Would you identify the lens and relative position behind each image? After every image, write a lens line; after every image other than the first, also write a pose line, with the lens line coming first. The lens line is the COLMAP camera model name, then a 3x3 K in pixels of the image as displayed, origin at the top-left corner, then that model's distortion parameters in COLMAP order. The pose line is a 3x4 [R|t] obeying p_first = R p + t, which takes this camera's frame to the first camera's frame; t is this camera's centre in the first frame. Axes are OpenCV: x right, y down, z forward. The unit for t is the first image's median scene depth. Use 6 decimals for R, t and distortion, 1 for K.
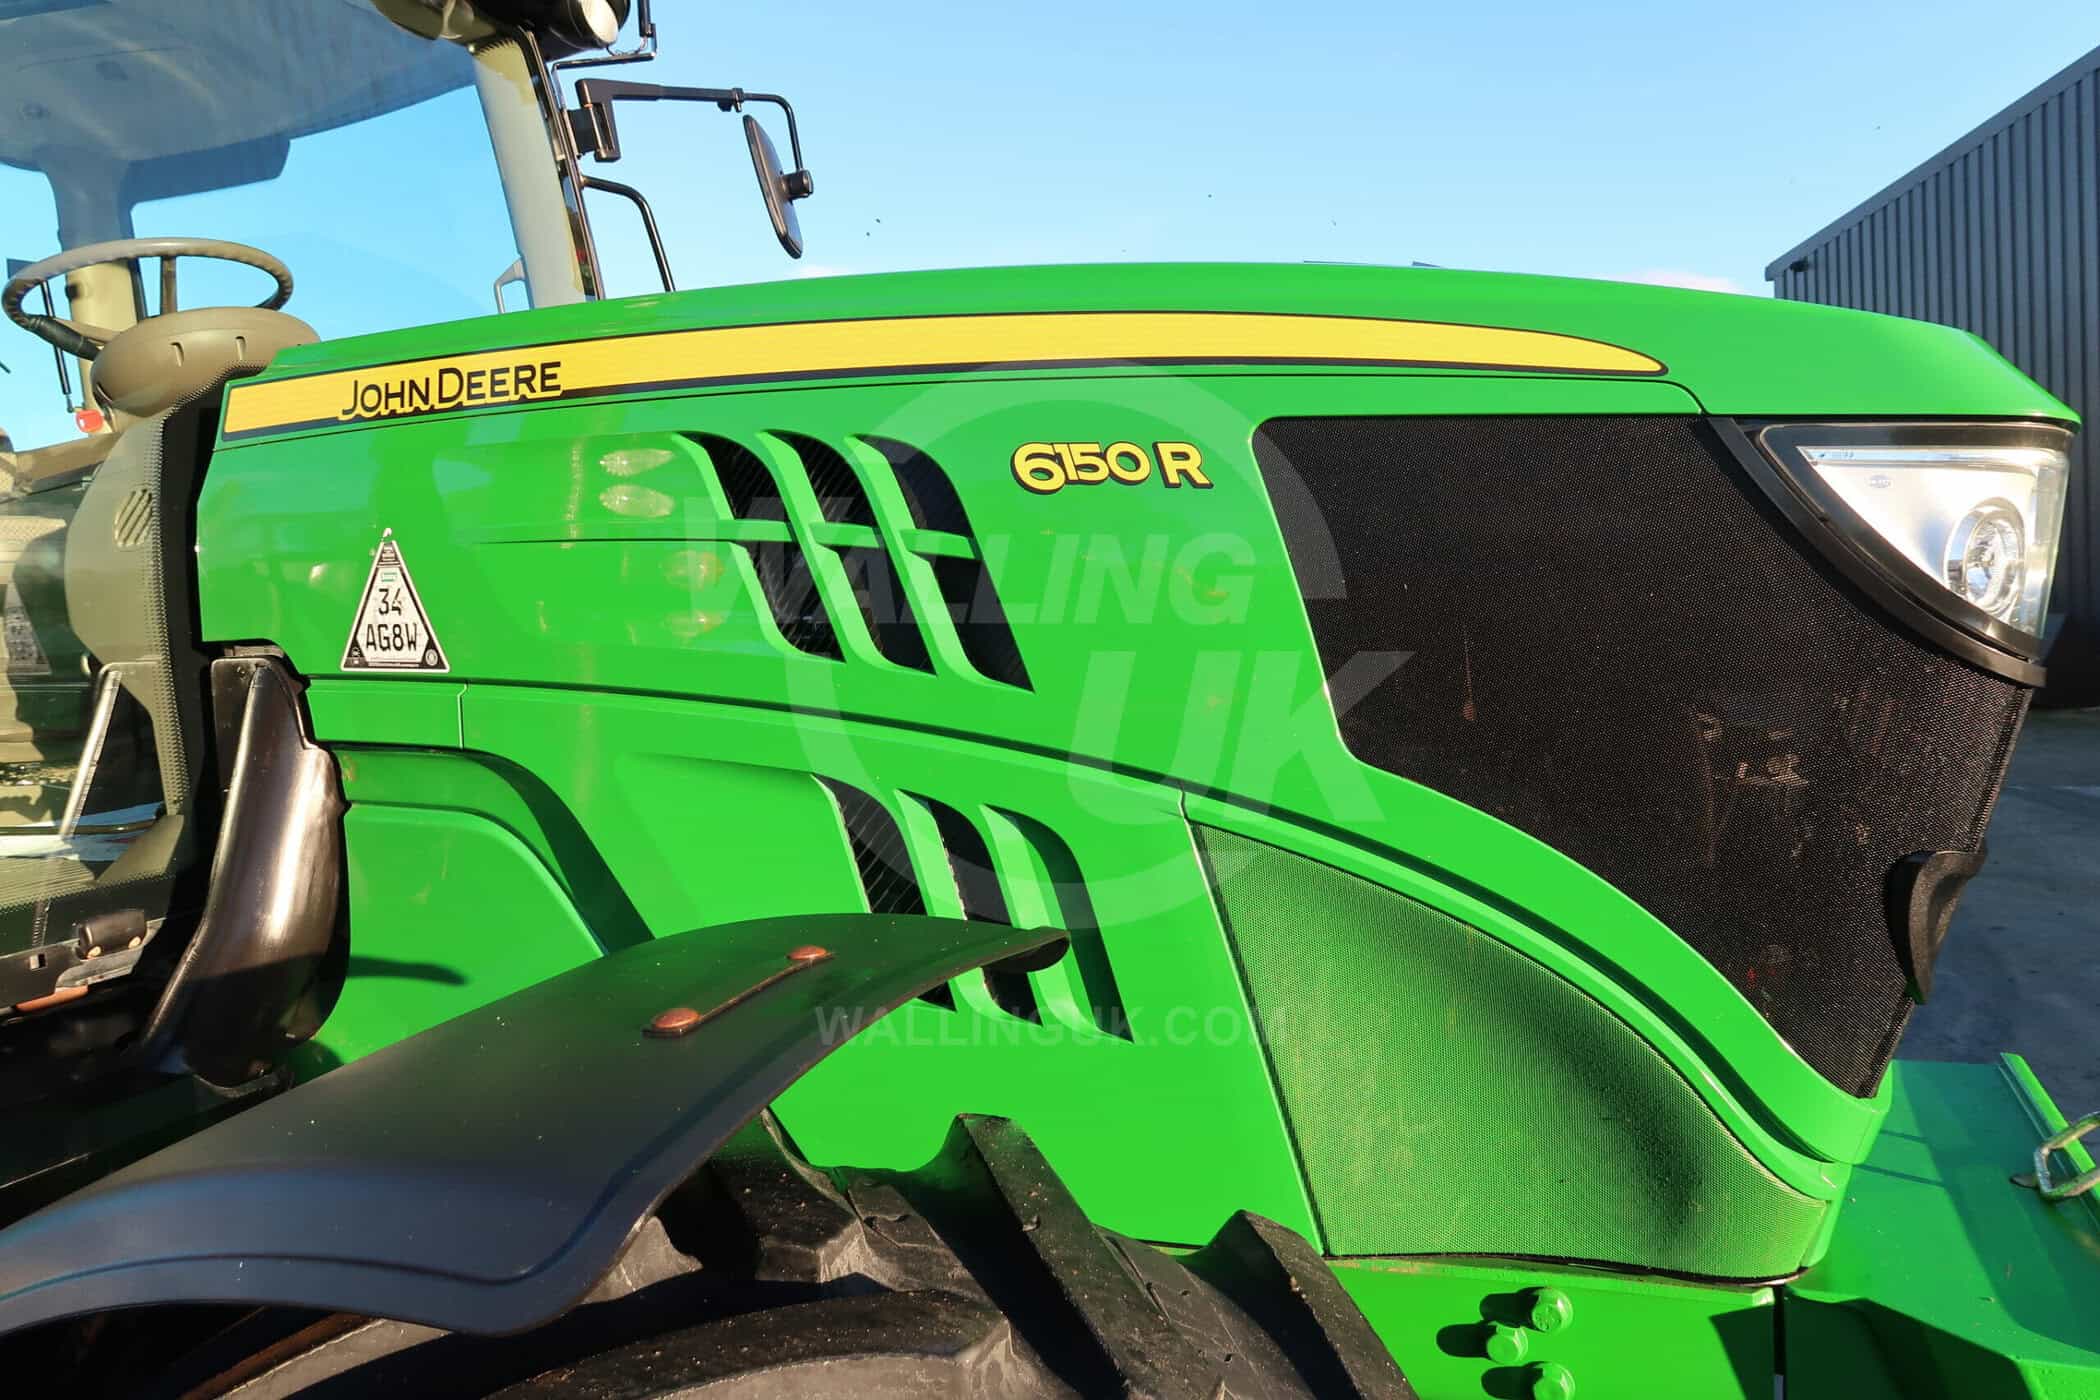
lens RADIAL K [[1449.5, 0, 1048.2], [0, 1449.5, 694.4], [0, 0, 1]] dist [-0.015718, -0.002448]
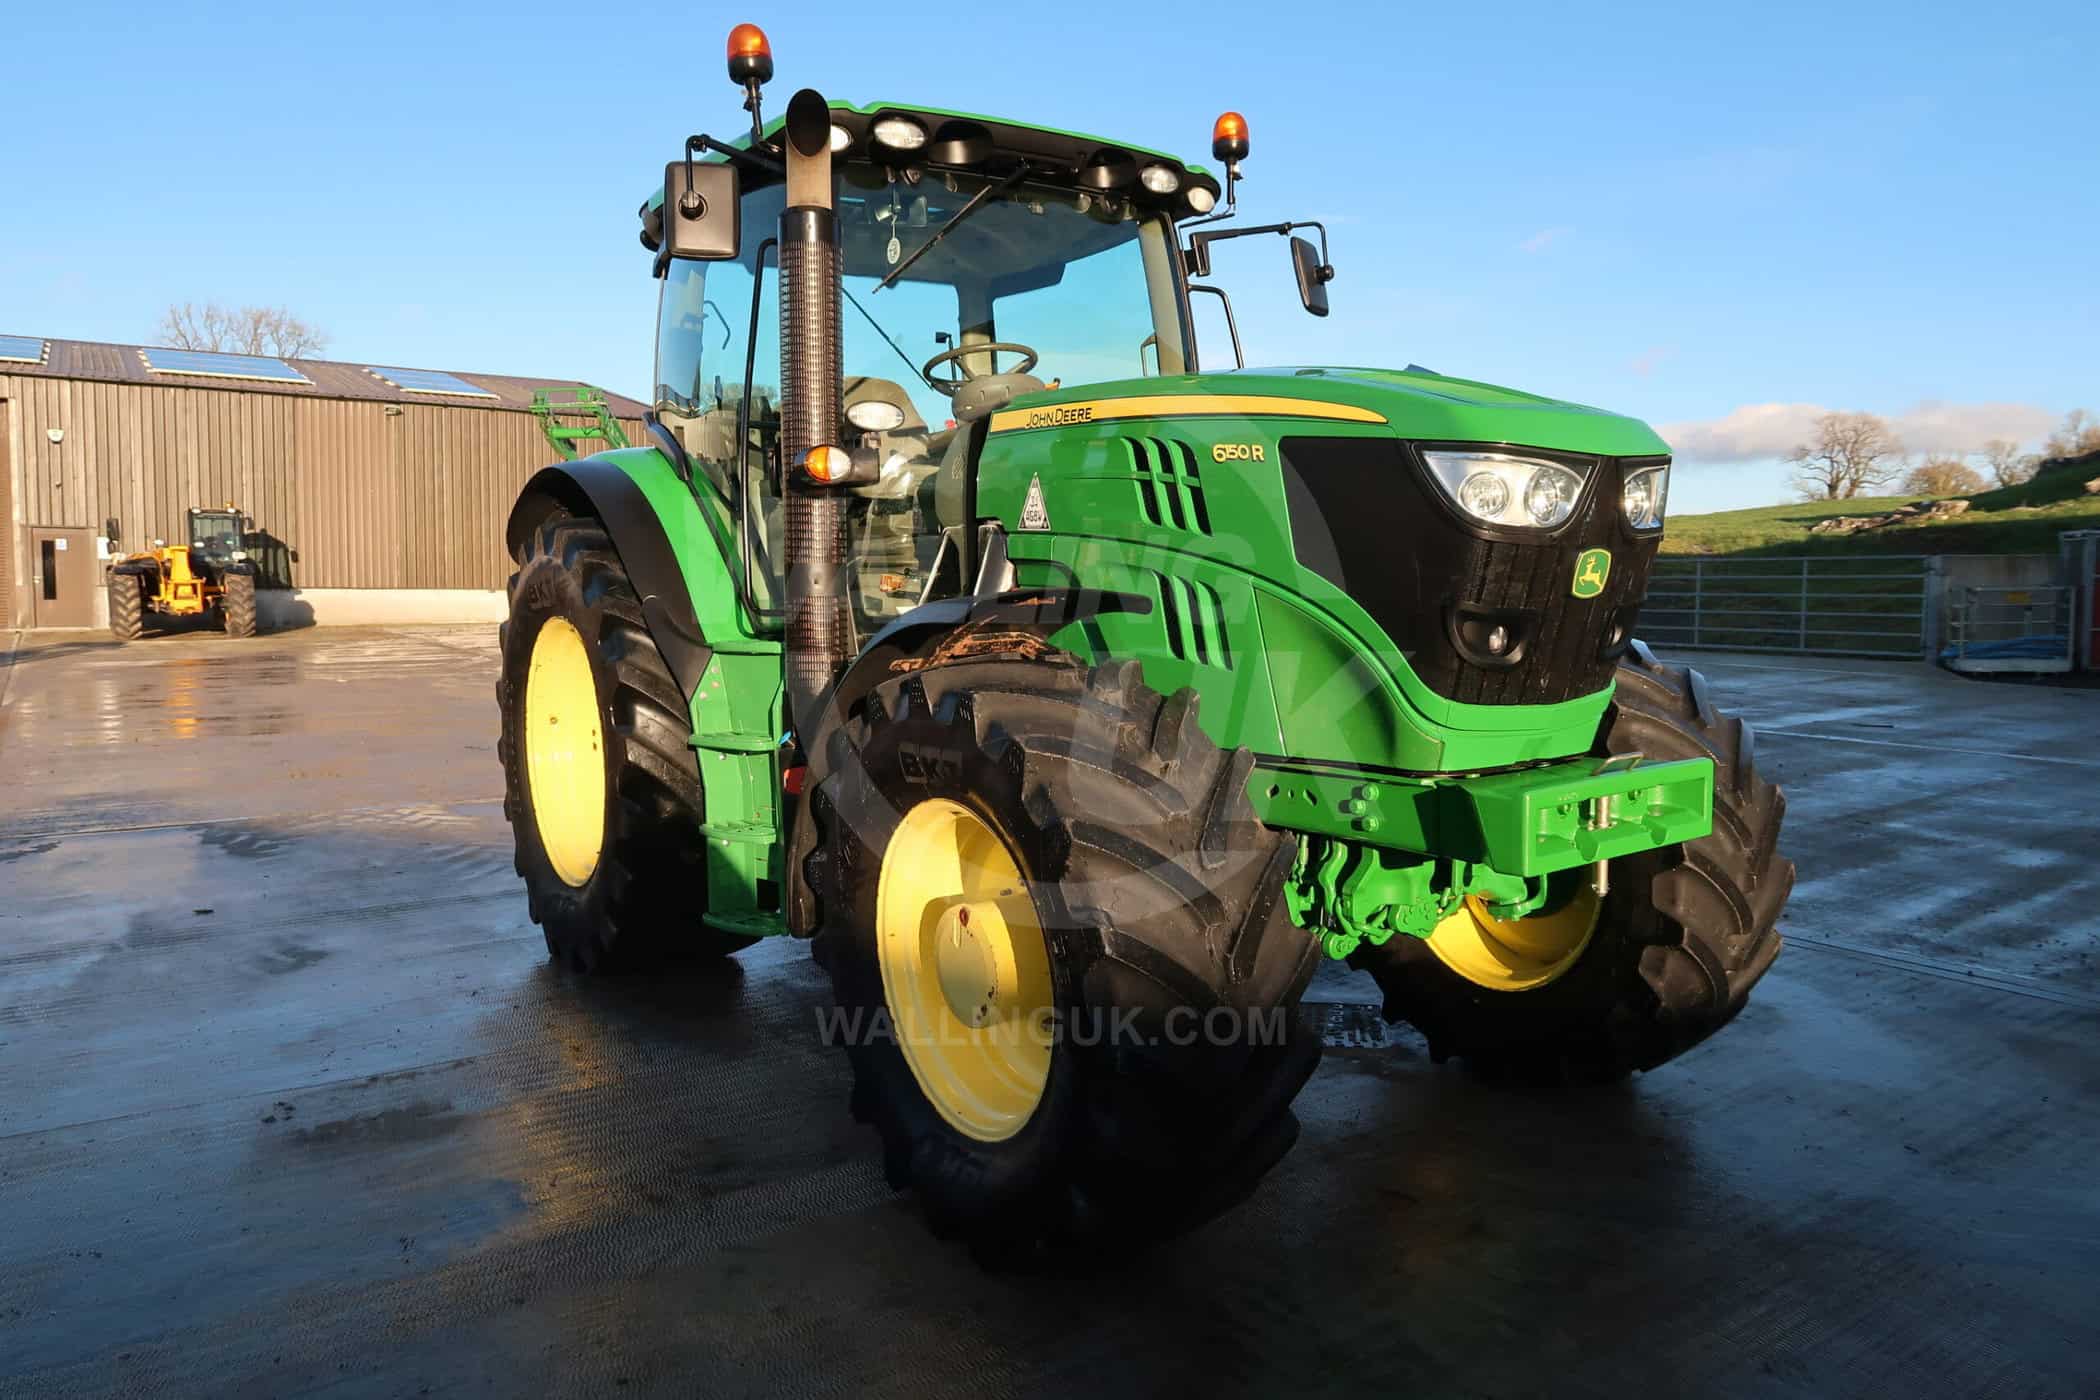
lens RADIAL K [[1449.5, 0, 1045.1], [0, 1449.5, 713.1], [0, 0, 1]] dist [-0.015718, -0.002448]
pose [[0.845272, 0.105326, -0.523854, 0.930792], [-0.083974, 0.994383, 0.064432, 0.139073], [0.527697, -0.010472, 0.849368, -1.148206]]
